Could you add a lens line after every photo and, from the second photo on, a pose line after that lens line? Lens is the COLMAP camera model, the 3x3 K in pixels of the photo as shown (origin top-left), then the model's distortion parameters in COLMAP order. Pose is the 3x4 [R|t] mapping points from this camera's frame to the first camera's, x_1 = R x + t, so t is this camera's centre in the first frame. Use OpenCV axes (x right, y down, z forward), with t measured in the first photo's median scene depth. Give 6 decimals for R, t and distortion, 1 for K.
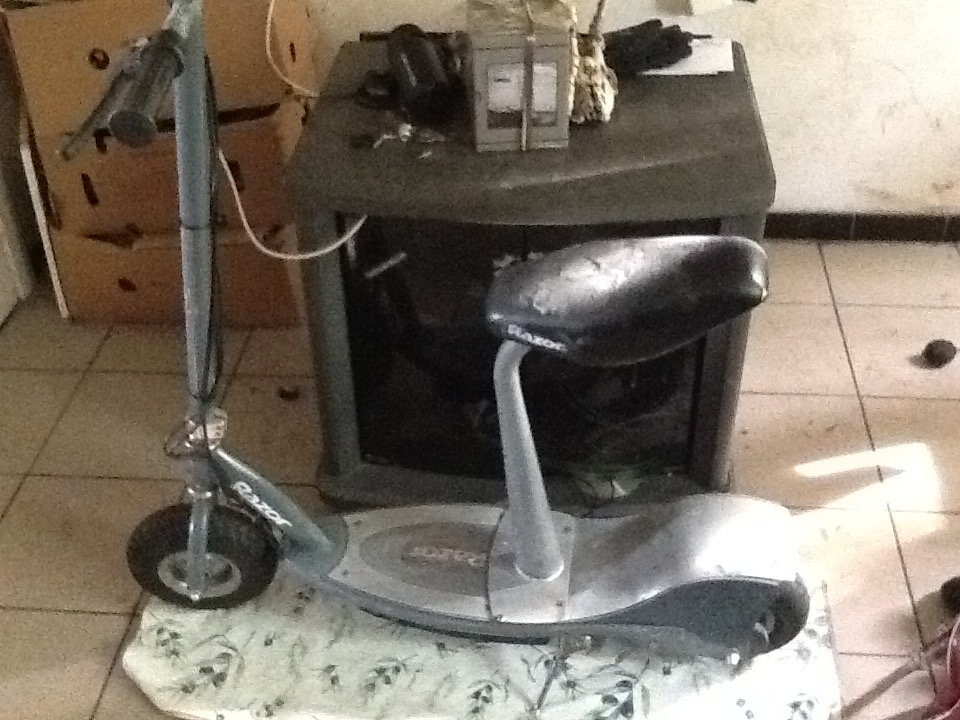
lens RADIAL K [[1162.8, 0, 462.9], [0, 1162.8, 330.2], [0, 0, 1]] dist [0.048415, -0.247219]
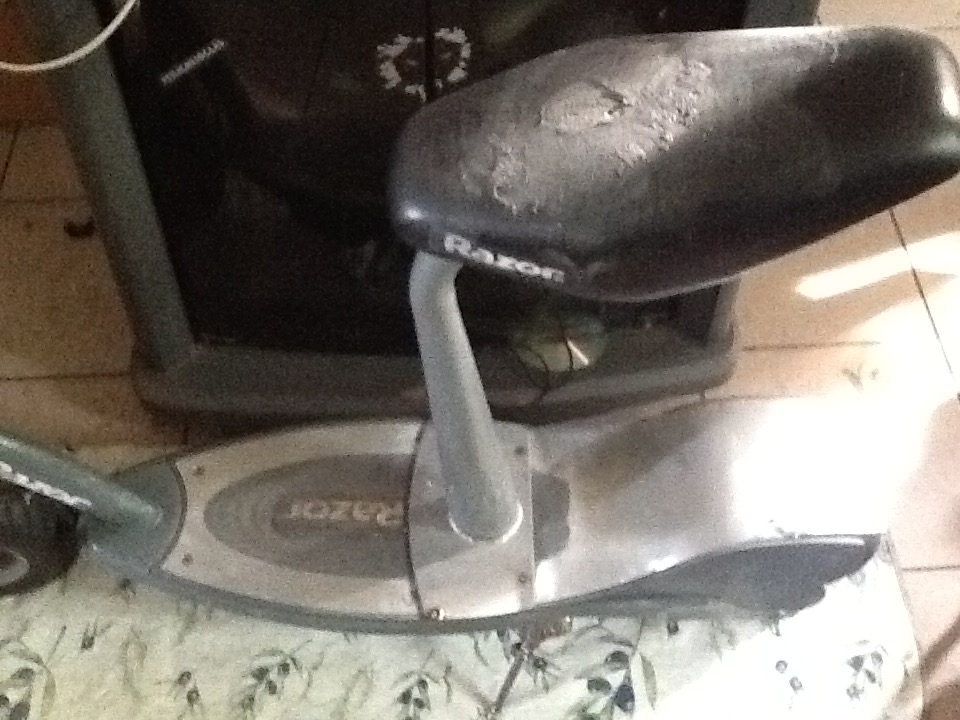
lens RADIAL K [[1162.8, 0, 462.9], [0, 1162.8, 330.2], [0, 0, 1]] dist [0.048415, -0.247219]
pose [[0.989438, -0.097553, 0.107219, -0.007224], [0.066060, 0.961842, 0.265512, -0.073687], [-0.129029, -0.255625, 0.958127, 0.395688]]
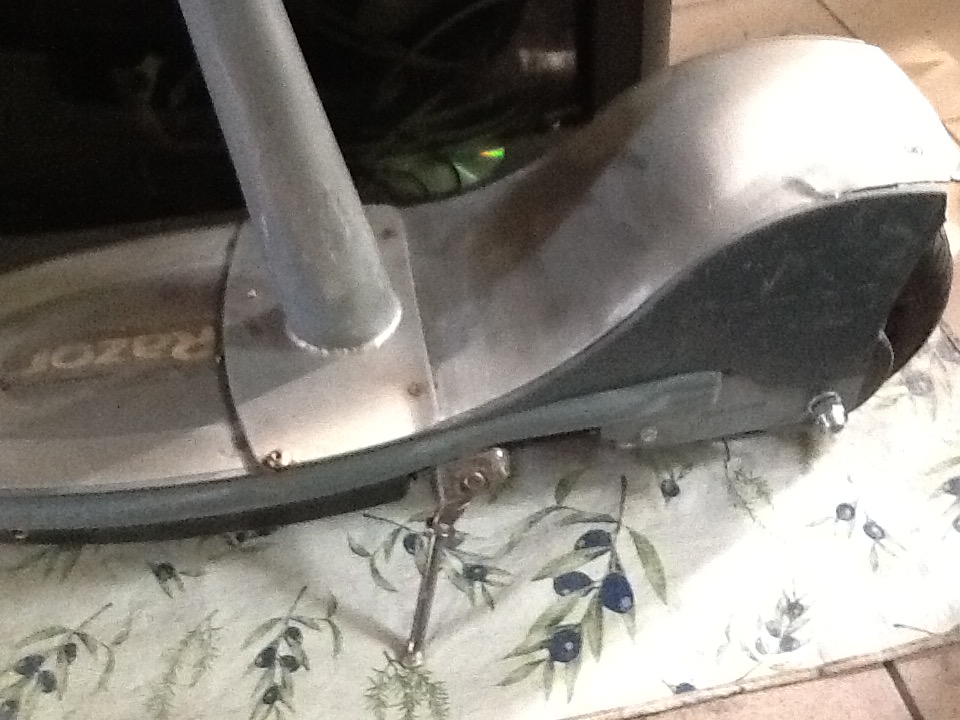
lens RADIAL K [[1162.8, 0, 462.9], [0, 1162.8, 330.2], [0, 0, 1]] dist [0.048415, -0.247219]
pose [[0.954281, -0.227347, 0.194065, 0.024574], [0.211790, 0.972415, 0.097746, 0.172645], [-0.210934, -0.052176, 0.976107, 0.583473]]
